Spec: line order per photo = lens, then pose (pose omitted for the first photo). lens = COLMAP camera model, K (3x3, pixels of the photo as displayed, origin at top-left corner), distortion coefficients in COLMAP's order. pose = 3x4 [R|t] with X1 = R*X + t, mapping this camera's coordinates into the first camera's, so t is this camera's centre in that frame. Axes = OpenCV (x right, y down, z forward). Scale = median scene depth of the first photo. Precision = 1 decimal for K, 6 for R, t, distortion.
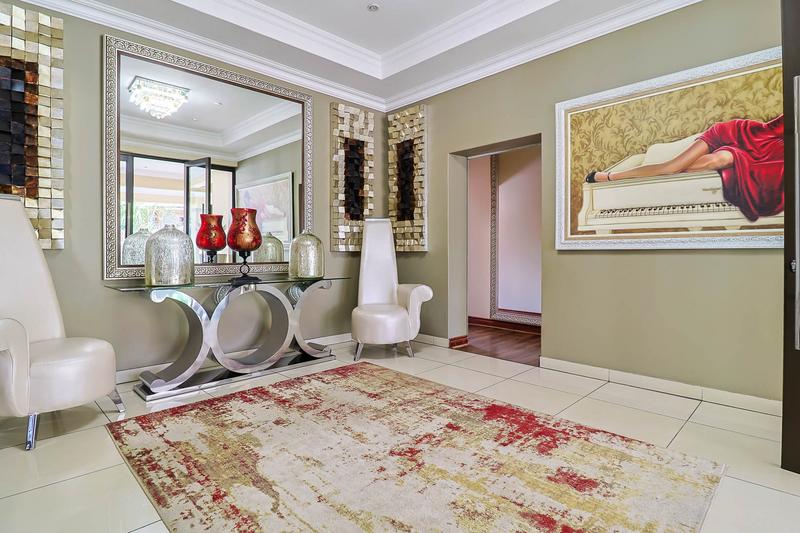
lens RADIAL K [[416.8, 0, 399.4], [0, 416.8, 261.0], [0, 0, 1]] dist [0.001335, -0.000904]
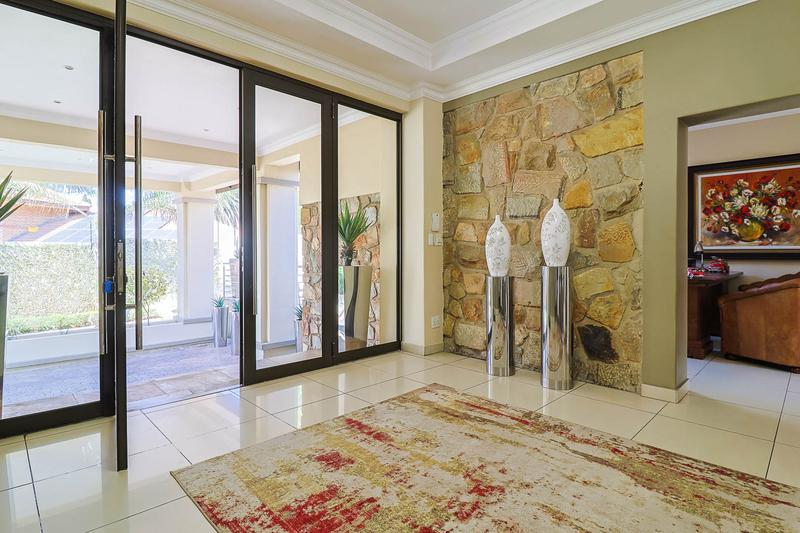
lens RADIAL K [[416.8, 0, 400.5], [0, 416.8, 260.9], [0, 0, 1]] dist [0.001335, -0.000904]
pose [[-0.999981, -0.000749, 0.006044, 0.196876], [-0.000491, 0.999092, 0.042607, -0.074330], [-0.006071, 0.042603, -0.999074, 1.893200]]
